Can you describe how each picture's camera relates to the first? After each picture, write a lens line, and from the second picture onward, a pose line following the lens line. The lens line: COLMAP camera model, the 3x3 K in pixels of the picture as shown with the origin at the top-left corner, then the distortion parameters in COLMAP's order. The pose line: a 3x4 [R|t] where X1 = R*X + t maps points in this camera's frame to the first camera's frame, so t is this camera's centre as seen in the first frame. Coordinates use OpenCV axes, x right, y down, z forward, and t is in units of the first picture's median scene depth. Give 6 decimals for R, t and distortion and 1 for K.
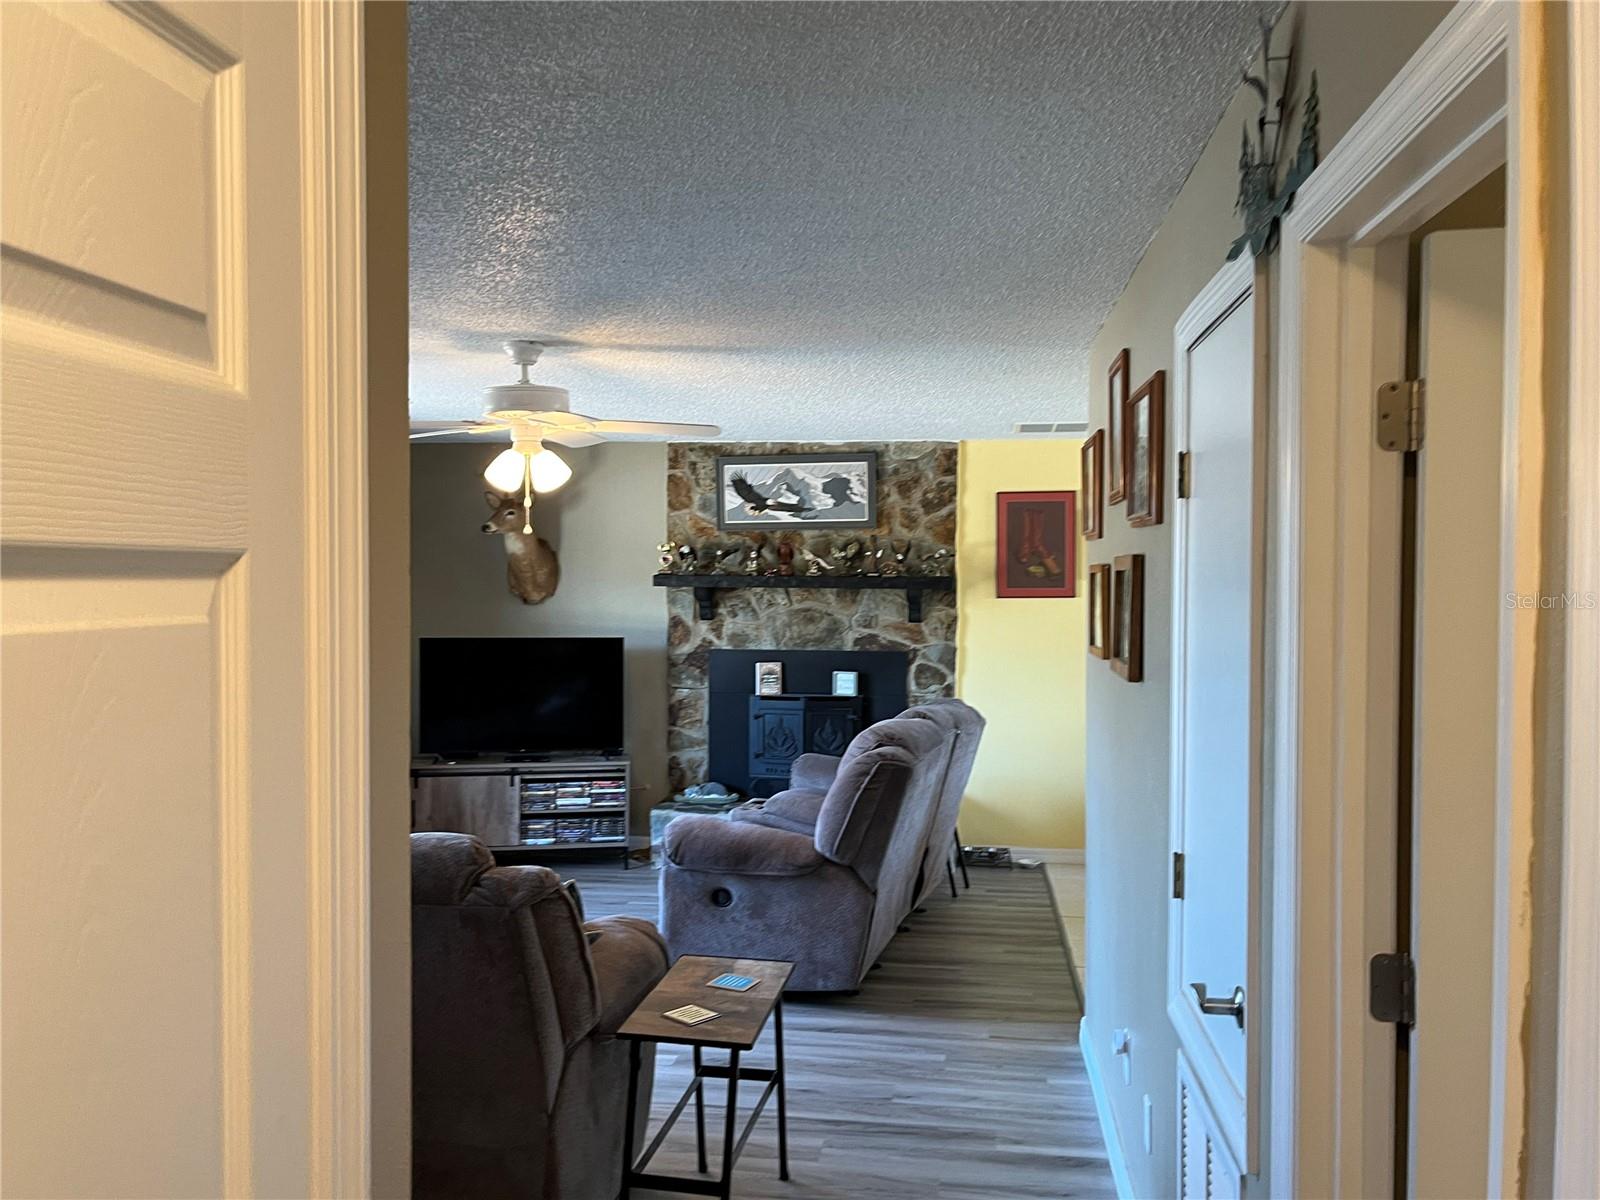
lens RADIAL K [[1327.4, 0, 793.5], [0, 1327.4, 605.9], [0, 0, 1]] dist [0.032748, -0.015951]
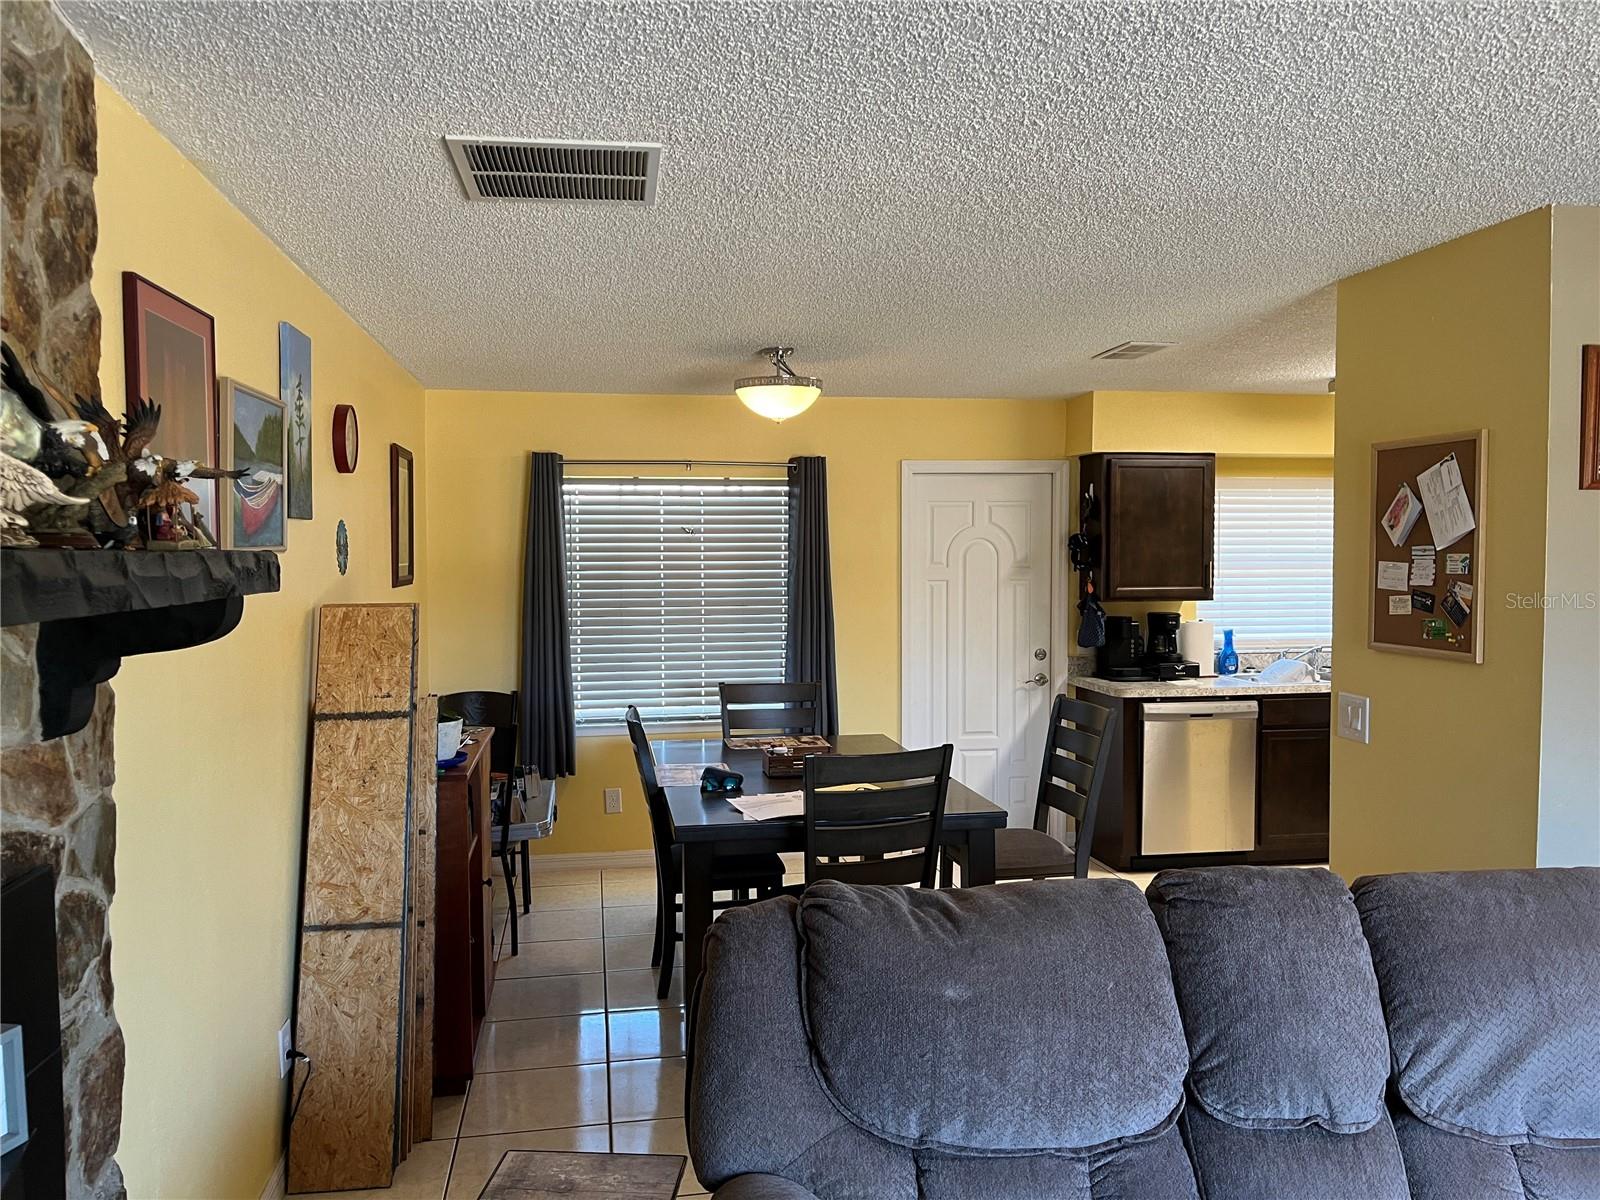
lens RADIAL K [[1206.1, 0, 786.6], [0, 1206.1, 602.8], [0, 0, 1]] dist [0.063233, -0.088936]
pose [[-0.285843, -0.047154, 0.957116, -0.159871], [0.025692, 0.998052, 0.056844, -0.021445], [-0.957932, 0.040839, -0.284075, 0.929224]]
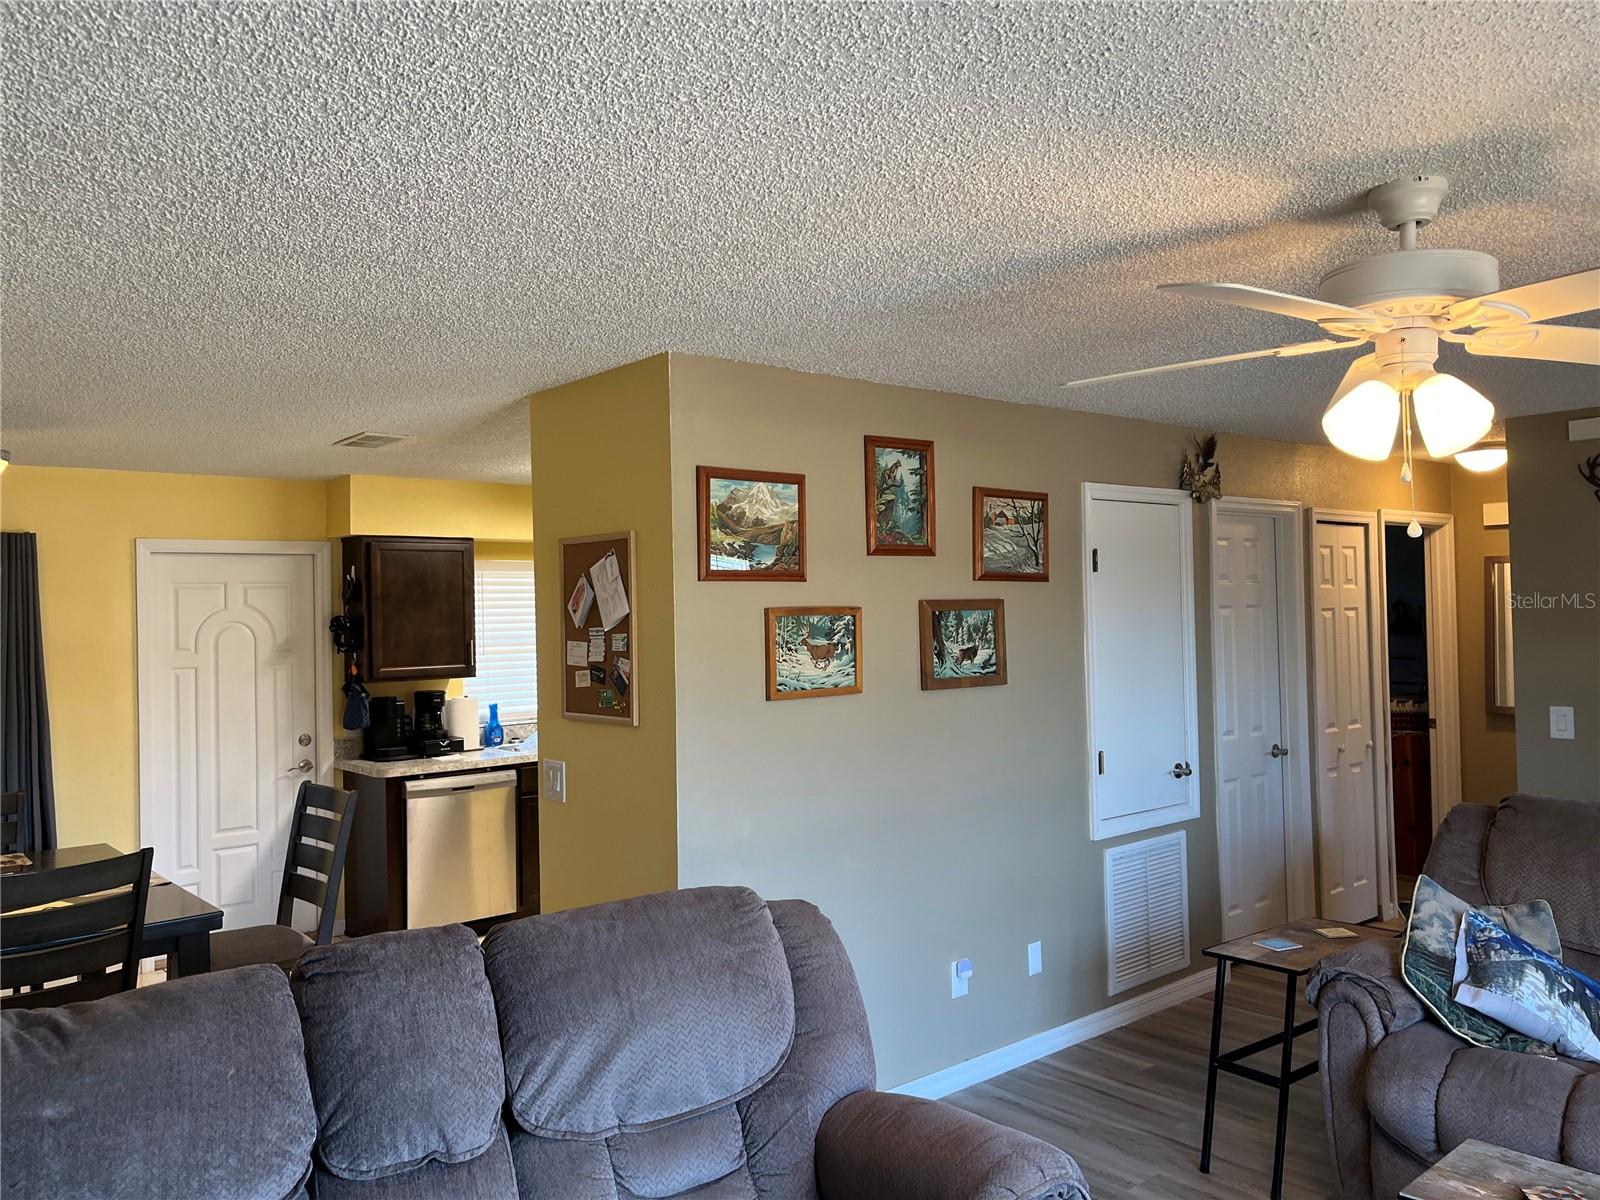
lens RADIAL K [[1206.1, 0, 787.1], [0, 1206.1, 599.8], [0, 0, 1]] dist [0.063233, -0.088936]
pose [[-0.736831, 0.018746, 0.675817, -0.204925], [0.034170, 0.999371, 0.009533, -0.024628], [-0.675213, 0.030117, -0.737008, 0.904643]]
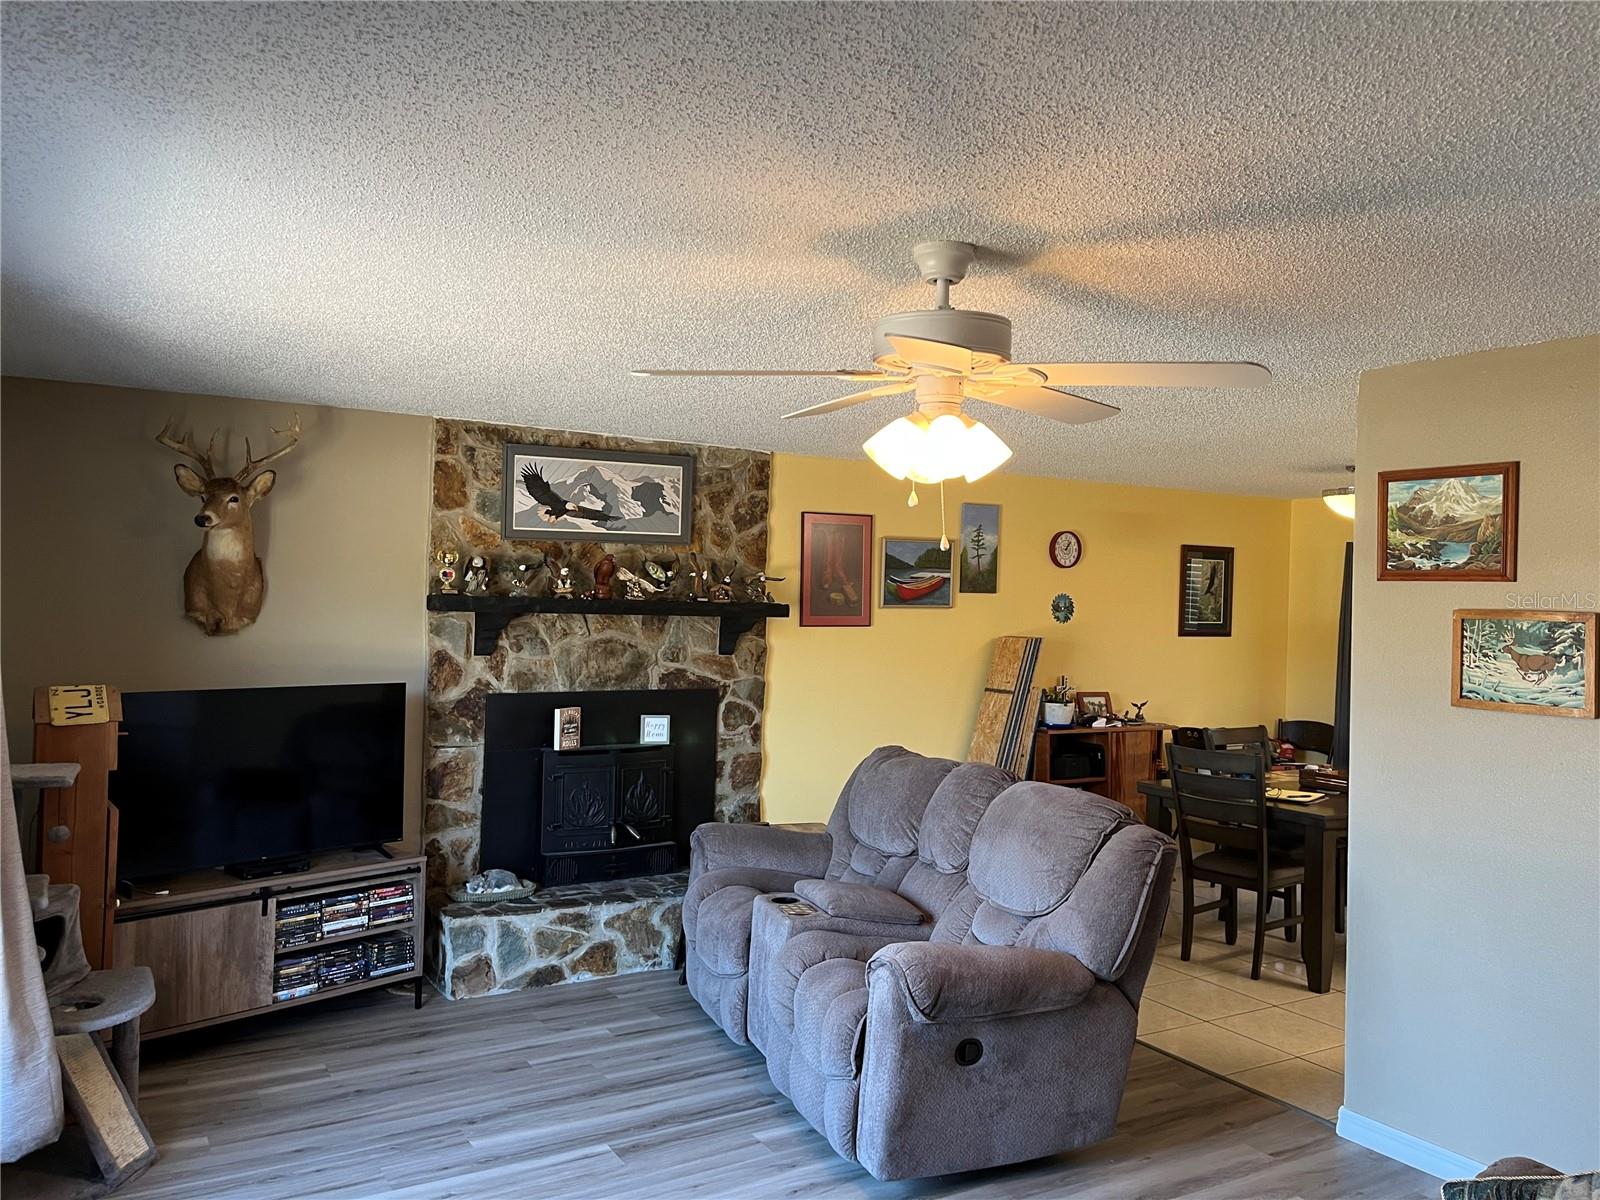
lens RADIAL K [[1206.1, 0, 785.2], [0, 1206.1, 595.4], [0, 0, 1]] dist [0.063233, -0.088936]
pose [[0.793077, 0.015687, 0.608919, -0.357621], [-0.006103, 0.999823, -0.017808, -0.012629], [-0.609091, 0.010407, 0.793032, 0.347278]]
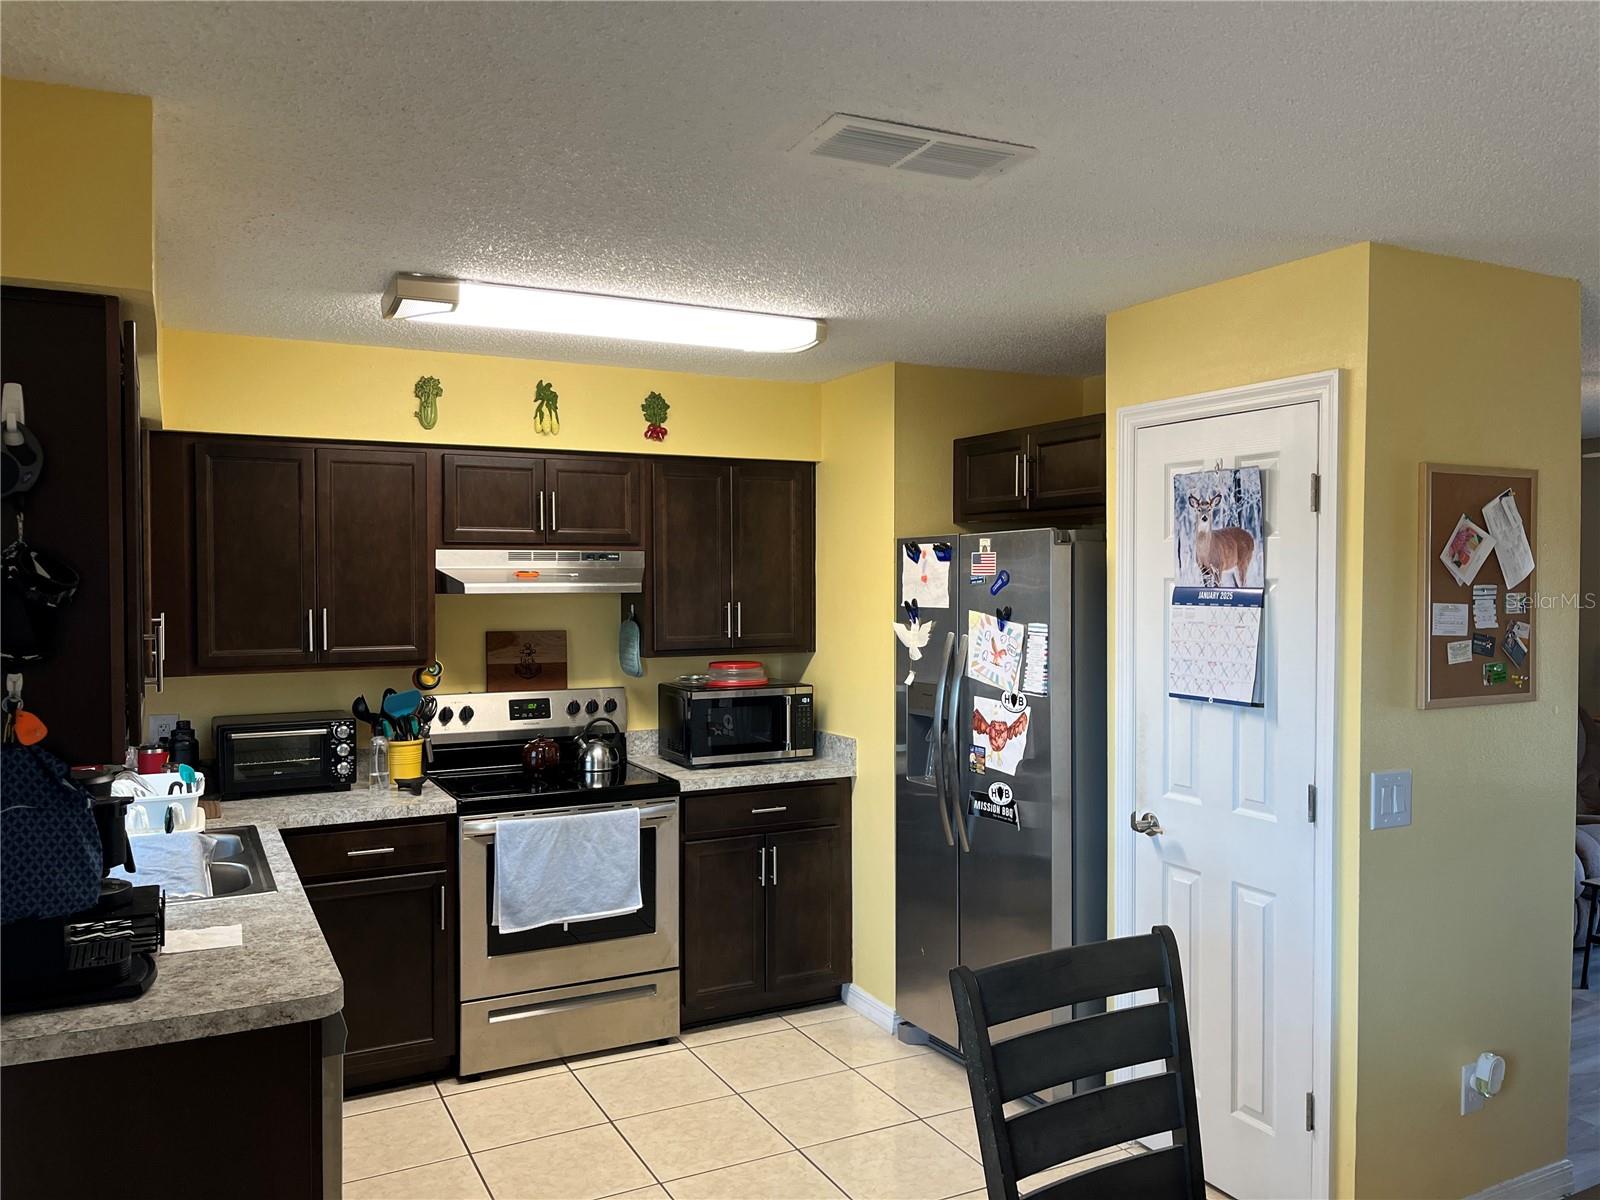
lens RADIAL K [[1206.1, 0, 800.7], [0, 1206.1, 601.8], [0, 0, 1]] dist [0.063233, -0.088936]
pose [[-0.822734, 0.007903, -0.568371, 0.583286], [-0.015947, 0.999189, 0.036978, -0.016969], [0.568202, 0.039488, -0.821941, 0.792403]]
